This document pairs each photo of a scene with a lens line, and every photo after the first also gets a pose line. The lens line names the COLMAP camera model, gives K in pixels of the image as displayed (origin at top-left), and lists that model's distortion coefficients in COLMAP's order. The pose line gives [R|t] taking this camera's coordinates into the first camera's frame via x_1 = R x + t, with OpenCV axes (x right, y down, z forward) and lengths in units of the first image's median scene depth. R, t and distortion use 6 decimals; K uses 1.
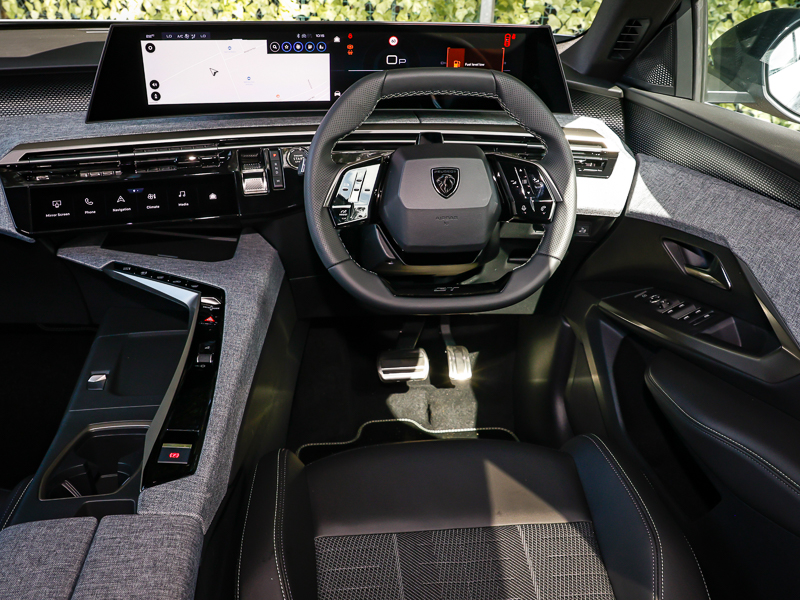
lens RADIAL K [[660.5, 0, 400.1], [0, 660.5, 301.3], [0, 0, 1]] dist [0.014321, -0.006599]
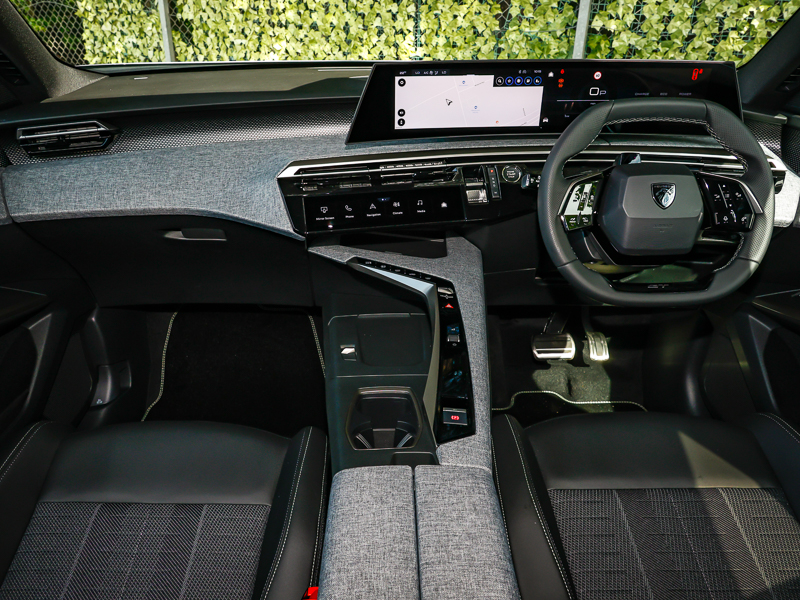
lens RADIAL K [[536.4, 0, 400.1], [0, 536.4, 299.3], [0, 0, 1]] dist [0.005248, -0.001180]
pose [[0.996925, 0.026271, -0.073825, -0.291250], [-0.024998, 0.999523, 0.018111, -0.001042], [0.074266, -0.016210, 0.997107, 0.007071]]
